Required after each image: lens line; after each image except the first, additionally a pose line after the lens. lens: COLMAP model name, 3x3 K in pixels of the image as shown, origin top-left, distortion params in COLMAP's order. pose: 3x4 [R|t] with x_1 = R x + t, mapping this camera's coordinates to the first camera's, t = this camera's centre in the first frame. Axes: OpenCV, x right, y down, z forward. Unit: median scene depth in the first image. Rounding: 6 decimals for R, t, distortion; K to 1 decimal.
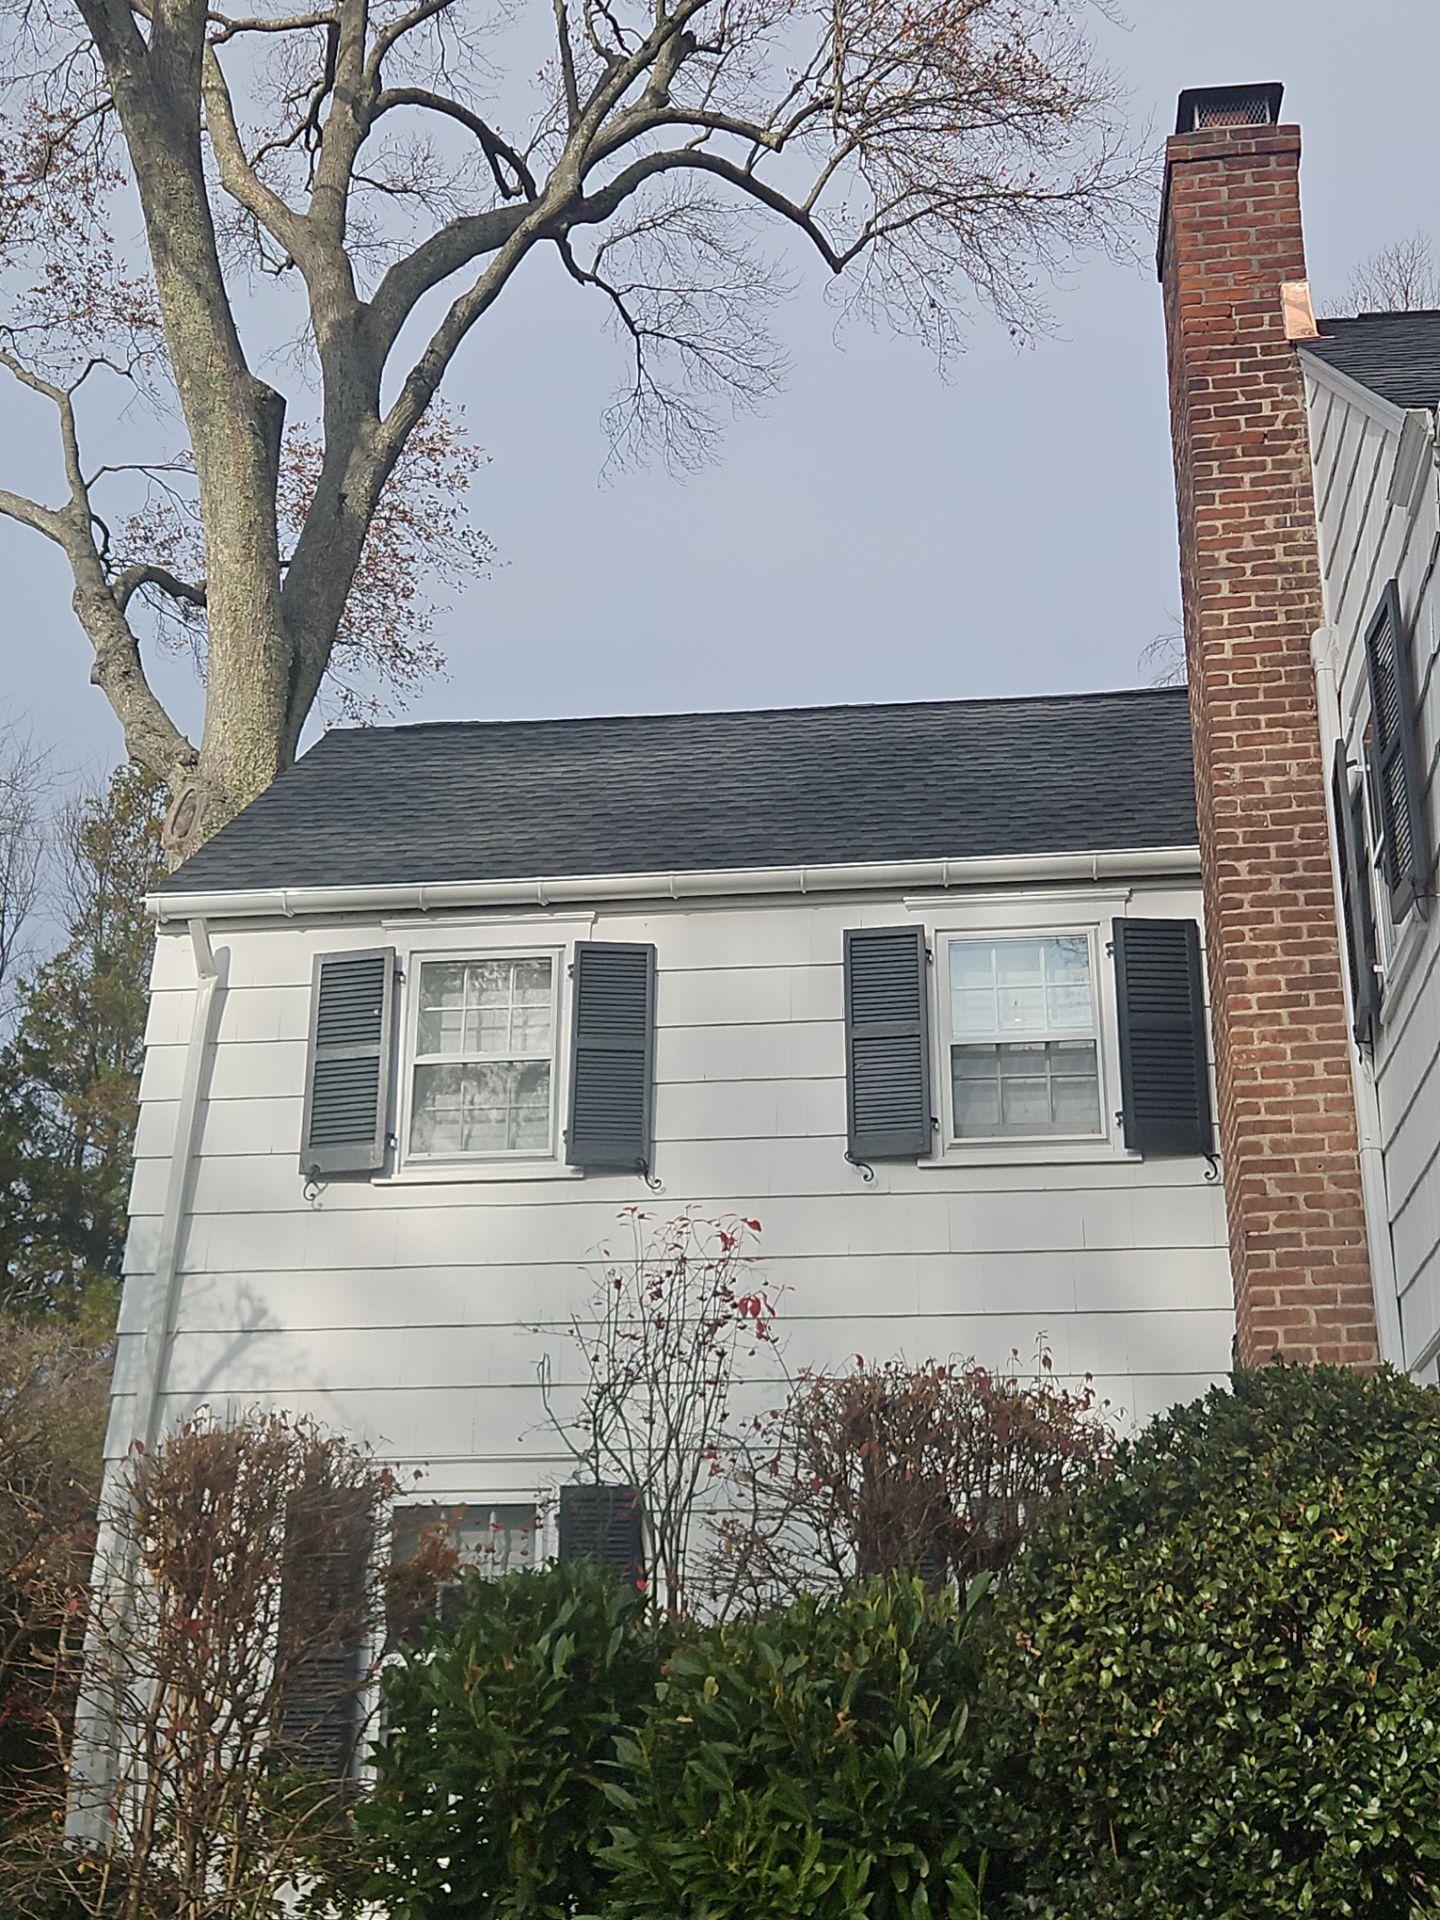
lens RADIAL K [[2297.5, 0, 757.3], [0, 2297.5, 953.6], [0, 0, 1]] dist [0.124237, 0.034895]
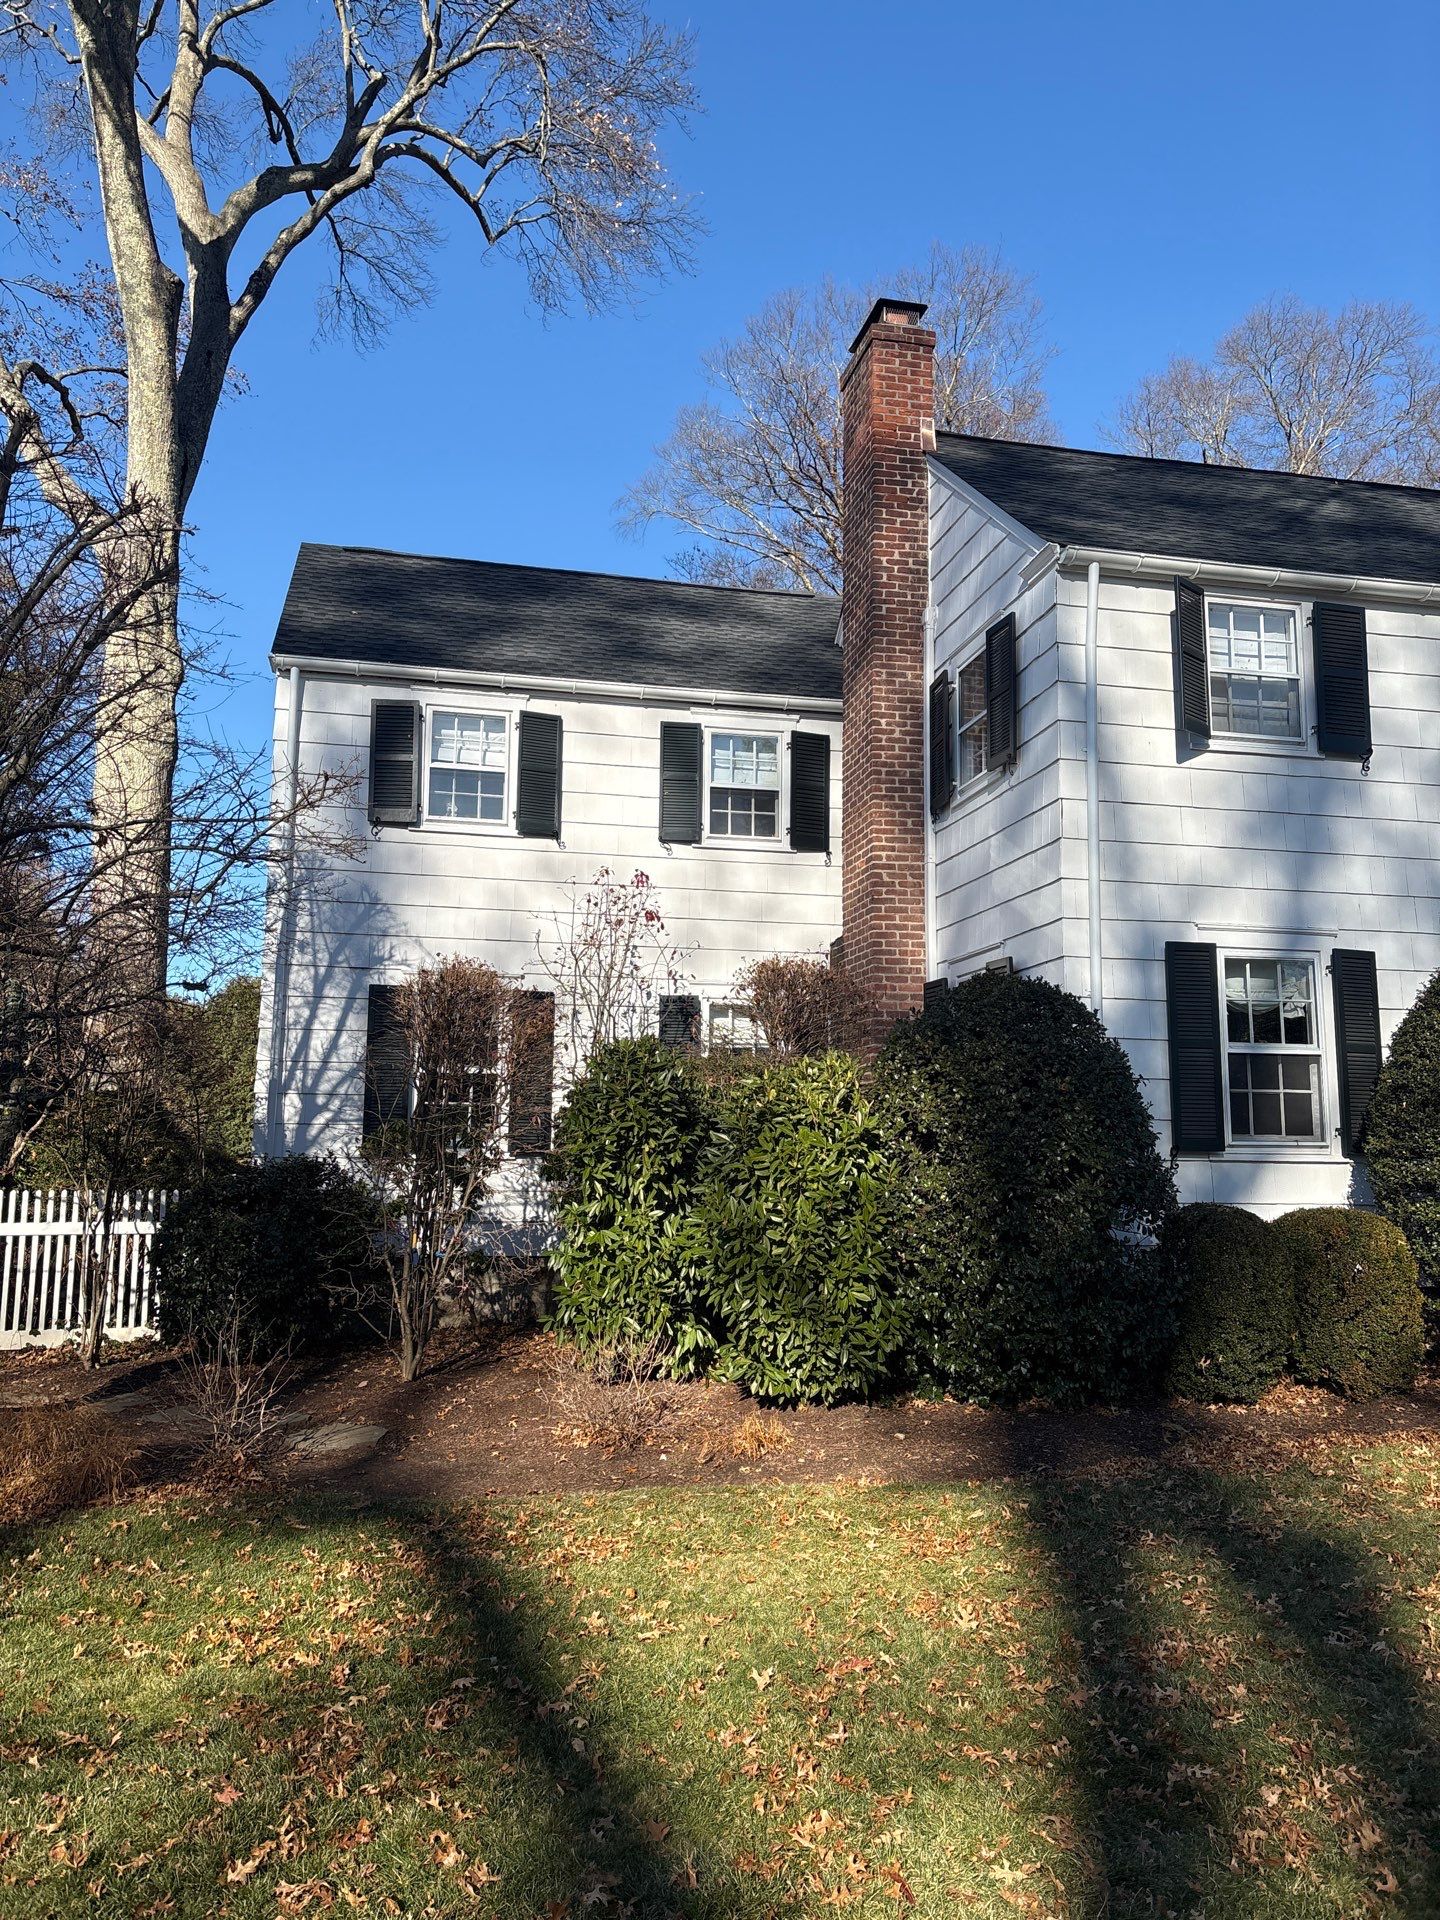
lens RADIAL K [[1331.6, 0, 707.8], [0, 1331.6, 952.5], [0, 0, 1]] dist [0.104798, -0.088138]
pose [[0.948075, 0.055161, 0.313226, -0.277263], [-0.120063, 0.974049, 0.191871, -0.042613], [-0.294513, -0.219515, 0.930094, -0.111673]]
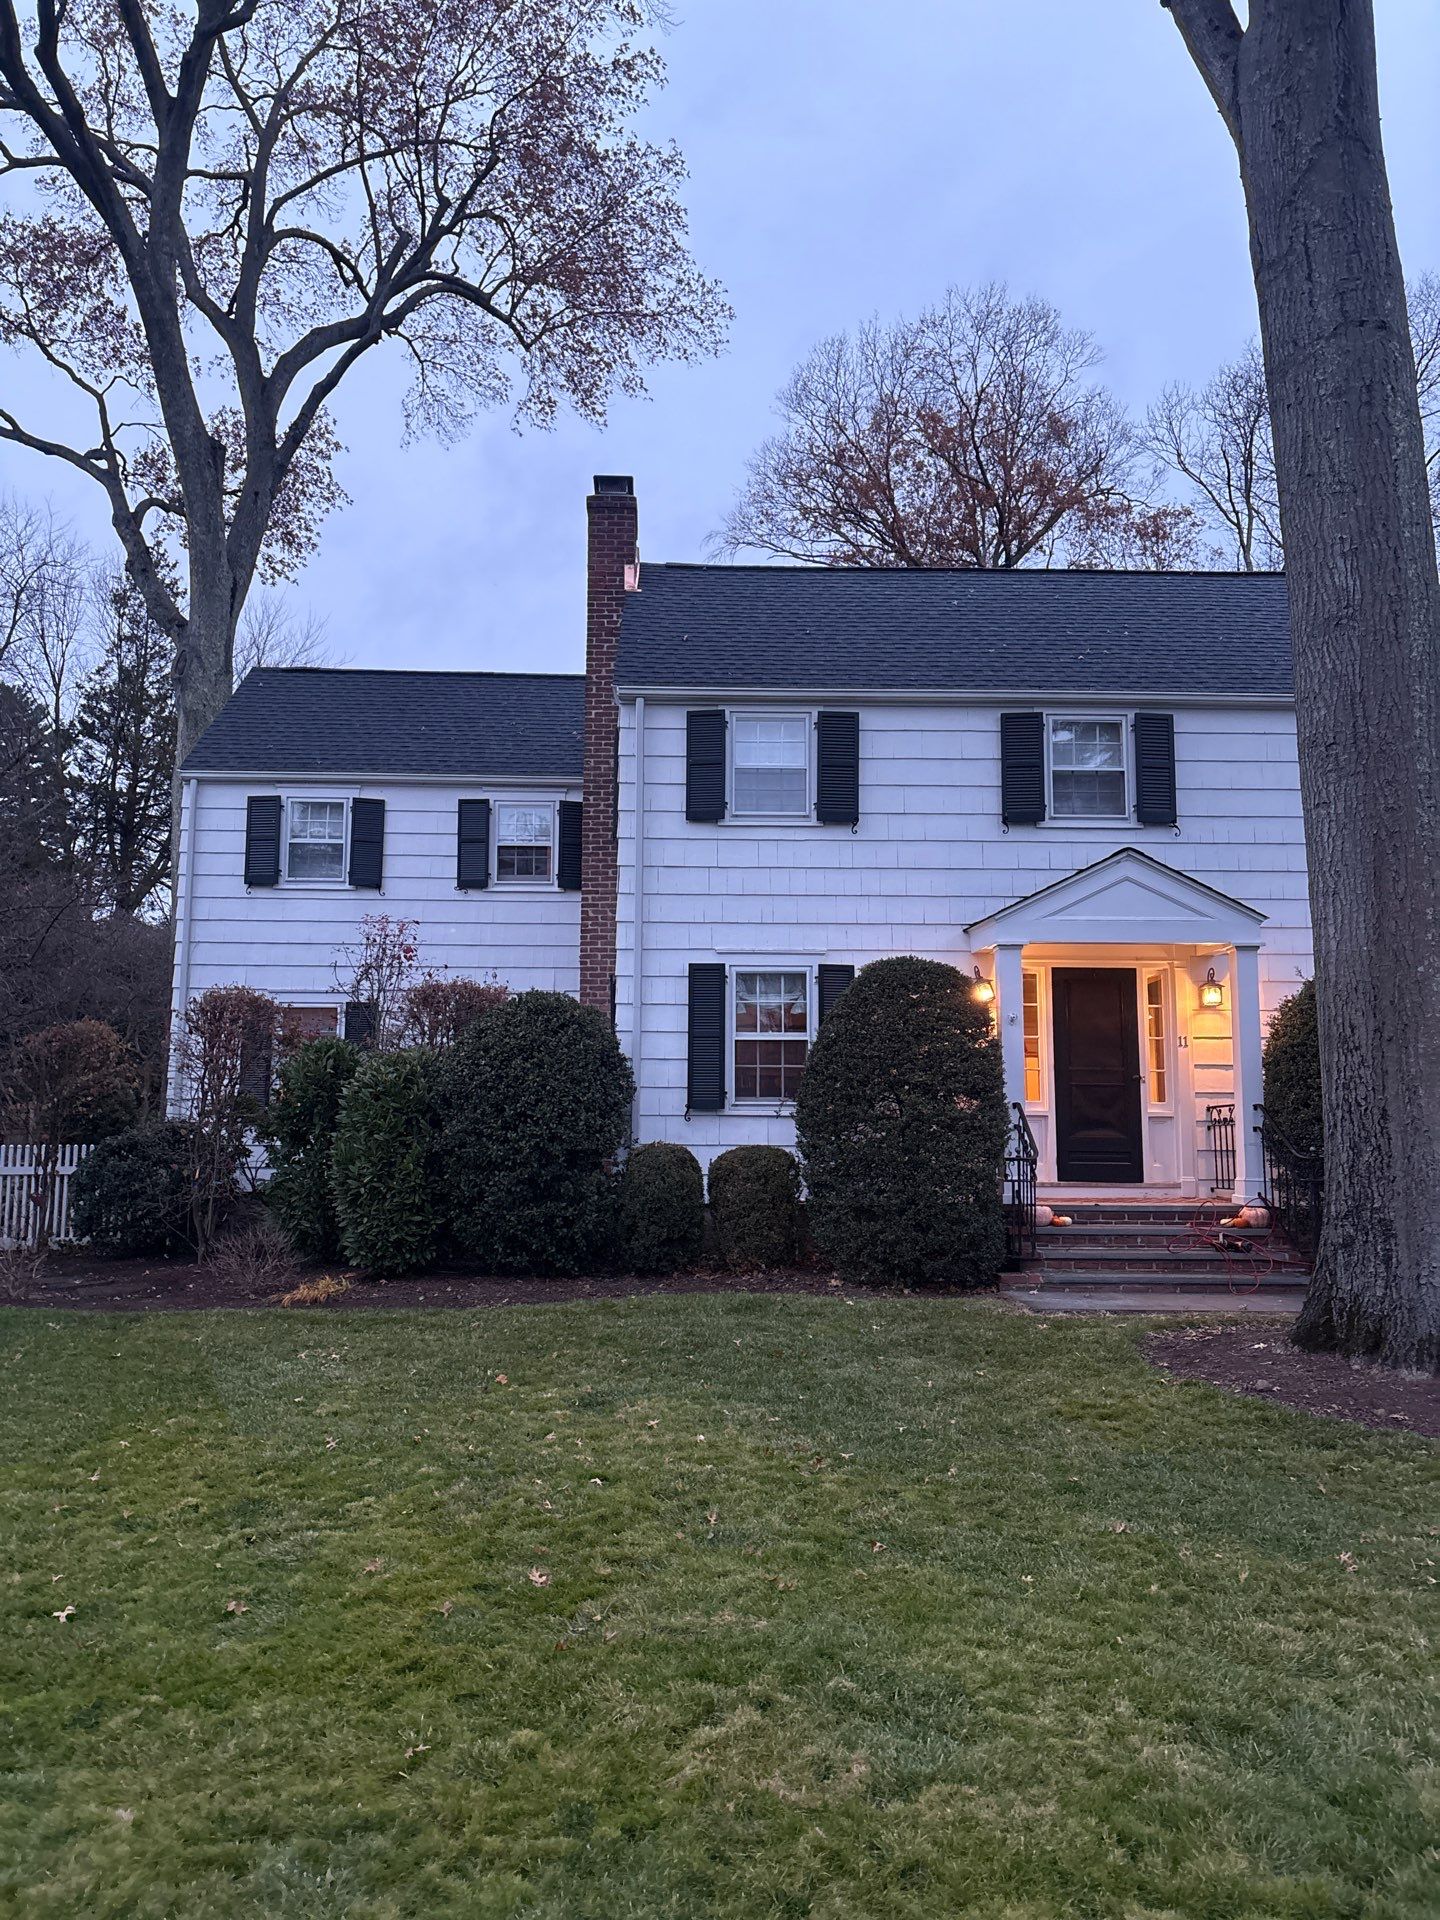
lens RADIAL K [[1331.6, 0, 707.8], [0, 1331.6, 952.5], [0, 0, 1]] dist [0.104798, -0.088138]
pose [[0.990058, 0.024938, 0.138431, 0.116941], [-0.055091, 0.974281, 0.218497, -0.196072], [-0.129422, -0.223951, 0.965969, -0.574459]]
